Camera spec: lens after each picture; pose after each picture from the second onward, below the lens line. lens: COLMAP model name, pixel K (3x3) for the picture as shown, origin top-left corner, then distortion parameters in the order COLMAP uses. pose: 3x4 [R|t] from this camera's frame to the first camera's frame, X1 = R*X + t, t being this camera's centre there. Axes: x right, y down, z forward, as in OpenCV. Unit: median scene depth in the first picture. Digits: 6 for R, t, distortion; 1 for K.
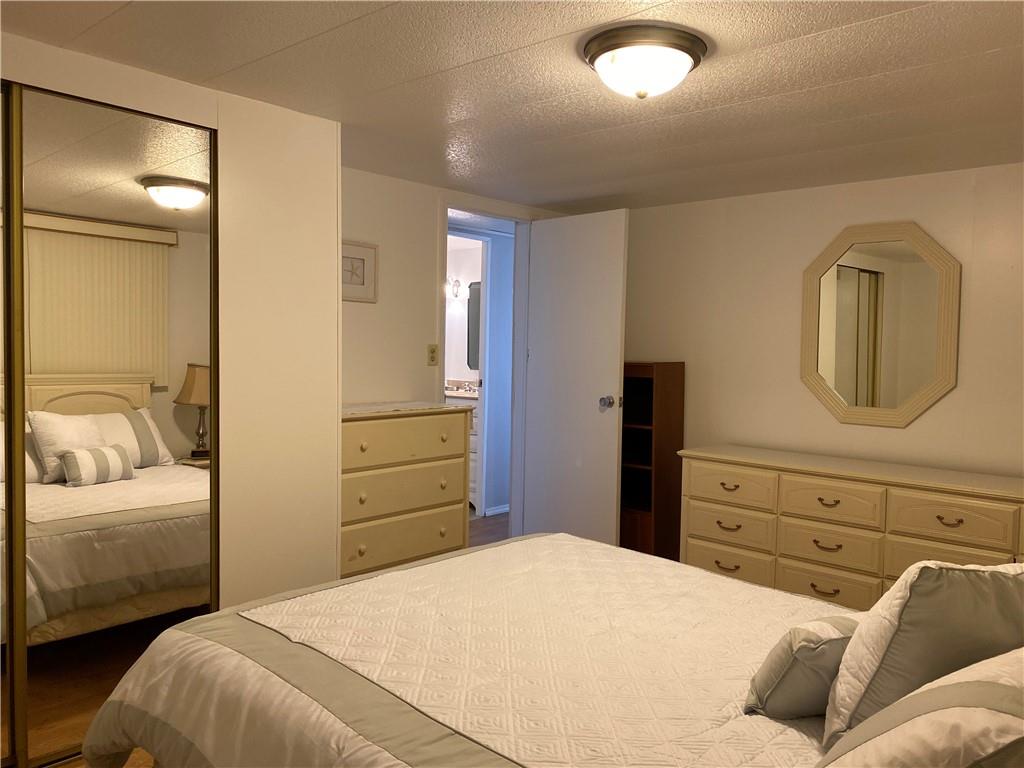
lens RADIAL K [[781.3, 0, 502.6], [0, 781.3, 376.5], [0, 0, 1]] dist [0.038116, -0.043087]
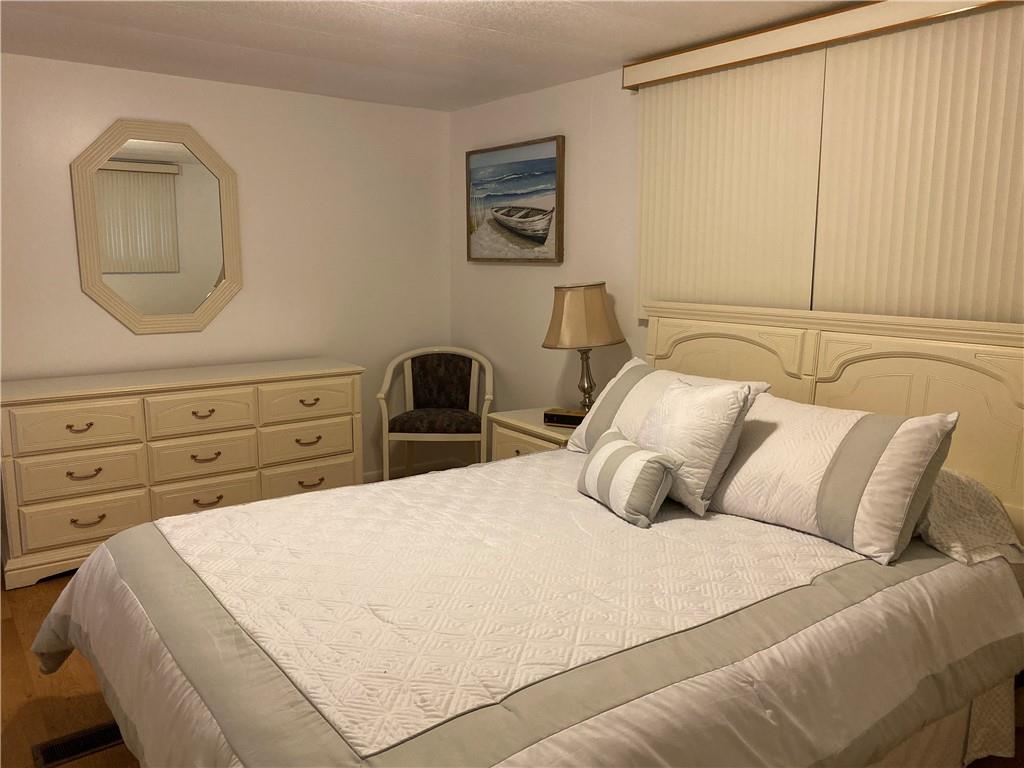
lens RADIAL K [[781.3, 0, 502.3], [0, 781.3, 385.8], [0, 0, 1]] dist [0.038116, -0.043087]
pose [[0.181343, -0.178868, 0.967017, -0.481955], [0.044465, 0.983806, 0.173635, -0.029210], [-0.982414, 0.011511, 0.186359, 0.471163]]
